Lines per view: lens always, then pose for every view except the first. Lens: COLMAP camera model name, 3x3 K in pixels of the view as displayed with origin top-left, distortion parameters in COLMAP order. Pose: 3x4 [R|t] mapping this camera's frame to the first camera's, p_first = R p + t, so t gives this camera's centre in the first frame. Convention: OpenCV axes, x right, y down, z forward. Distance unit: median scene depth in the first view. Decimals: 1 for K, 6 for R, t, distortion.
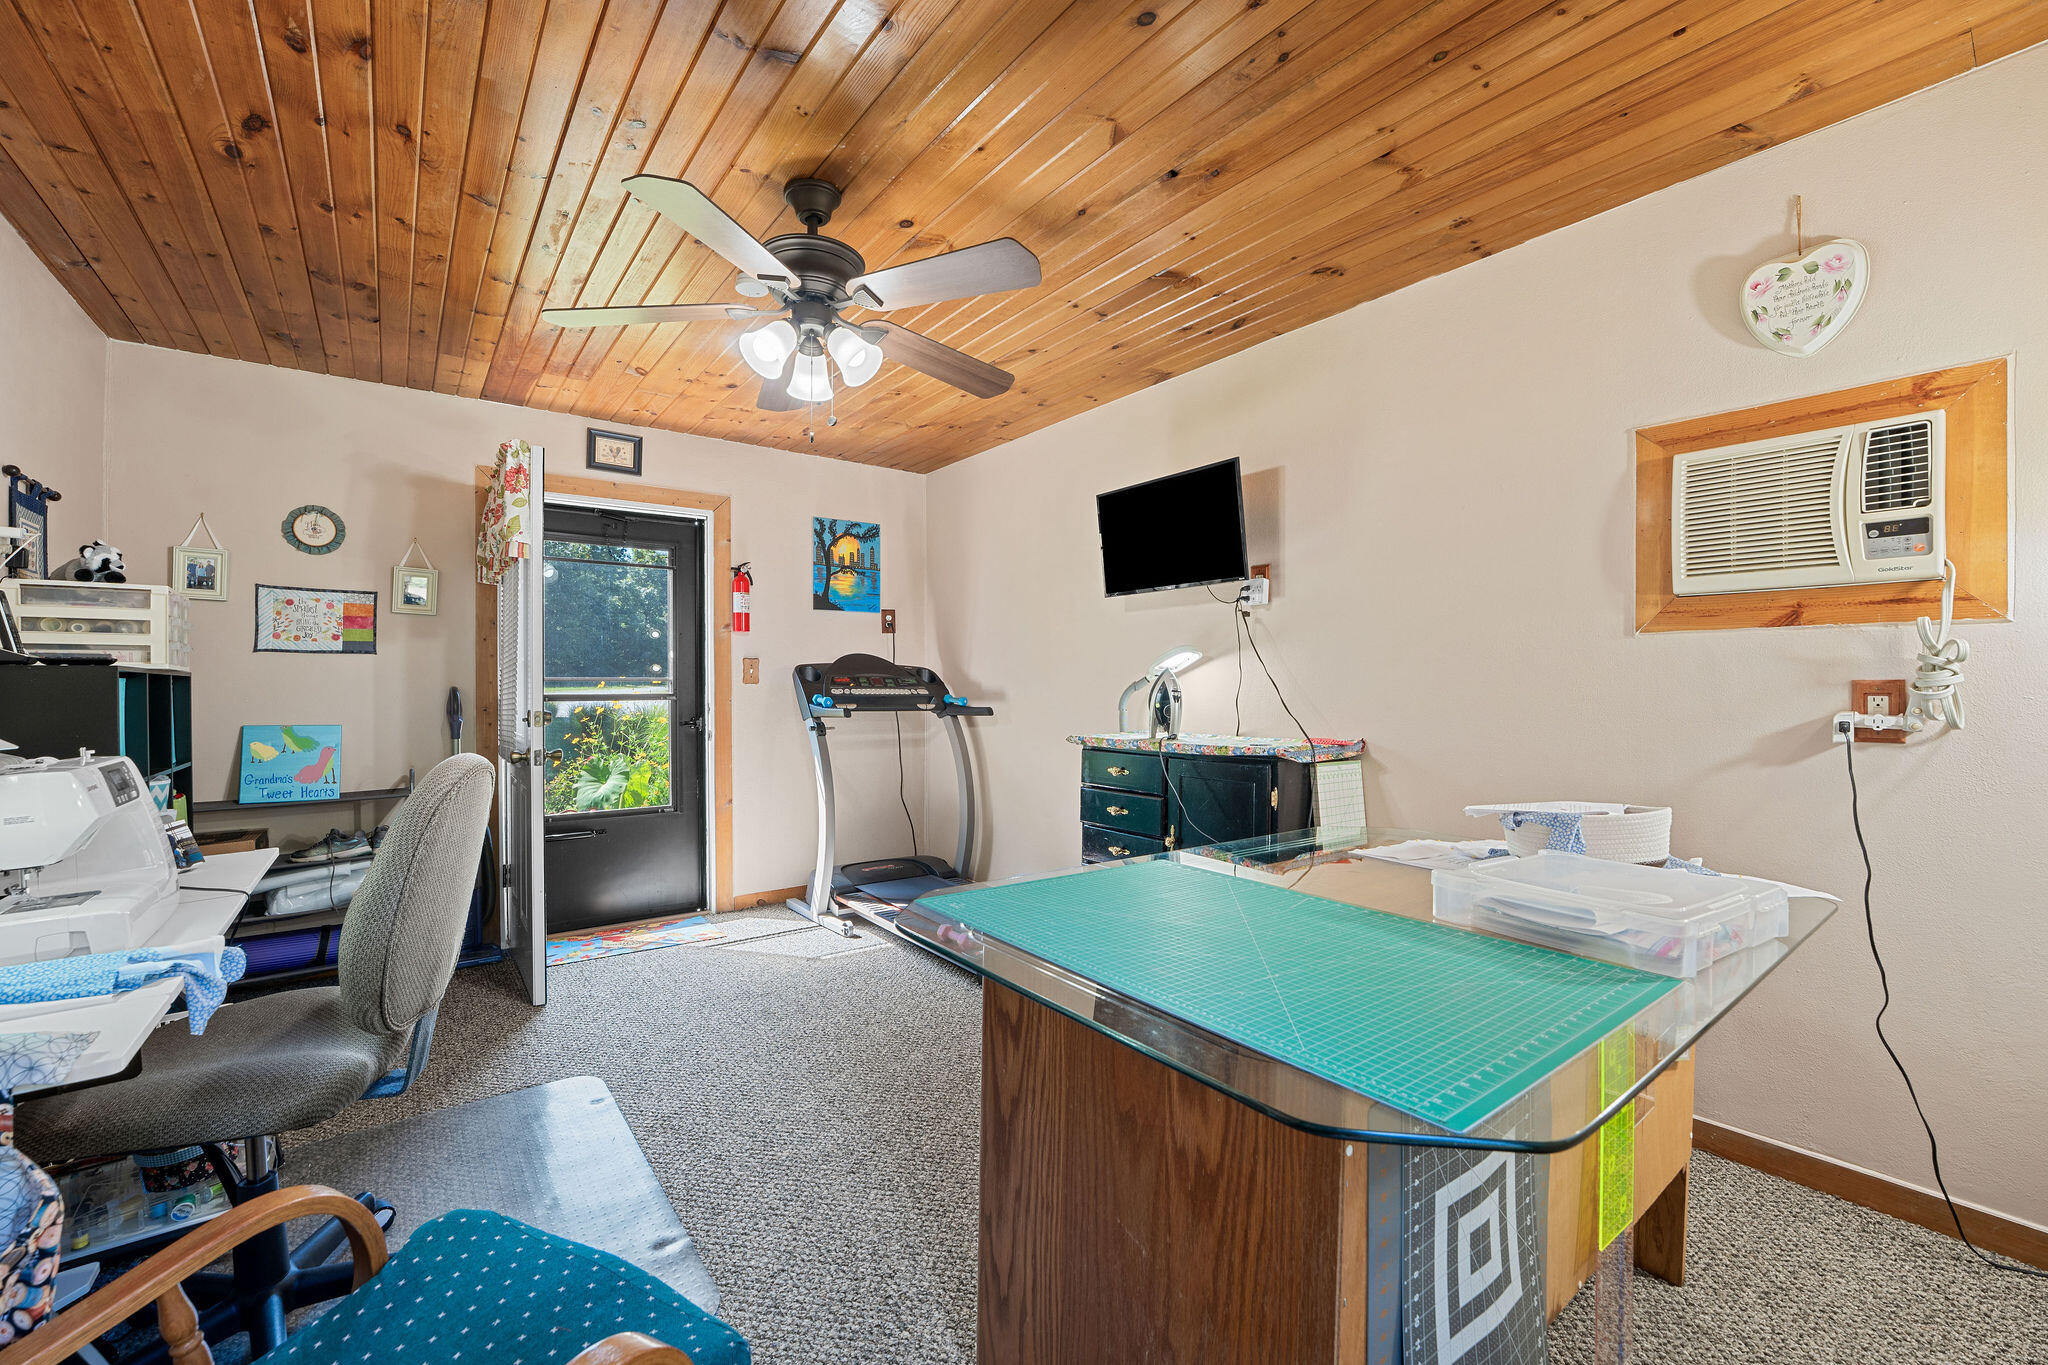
lens RADIAL K [[835.6, 0, 1017.6], [0, 835.6, 690.1], [0, 0, 1]] dist [-0.022972, 0.003492]
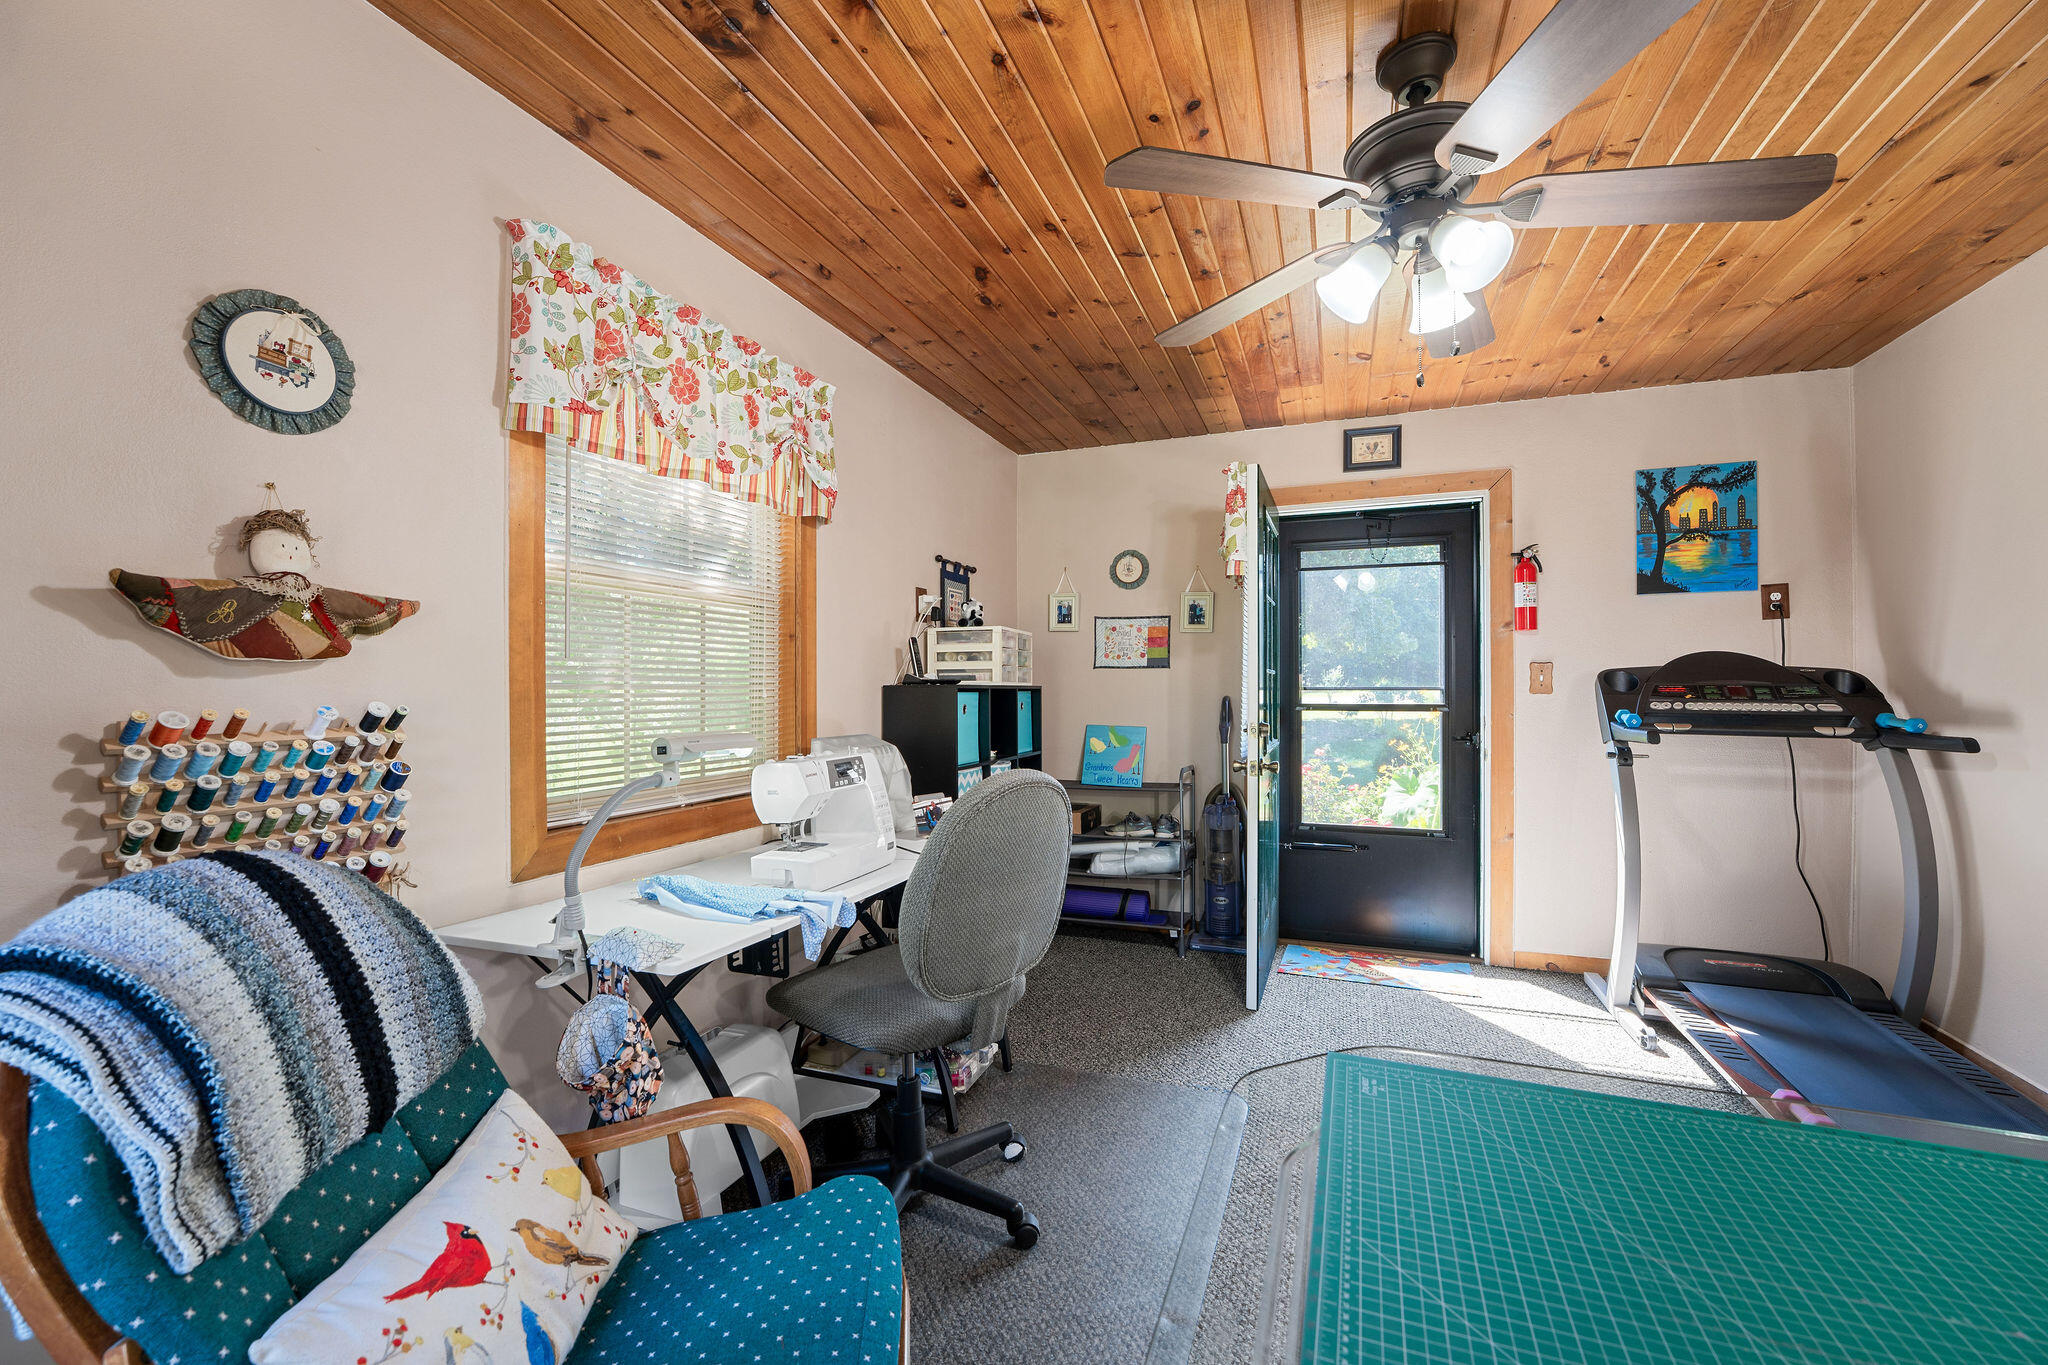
lens RADIAL K [[835.6, 0, 1017.6], [0, 835.6, 690.1], [0, 0, 1]] dist [-0.022972, 0.003492]
pose [[0.521603, 0.004481, -0.853177, 0.109725], [-0.003962, 0.999988, 0.002830, -0.012282], [0.853179, 0.001904, 0.521614, 0.158709]]
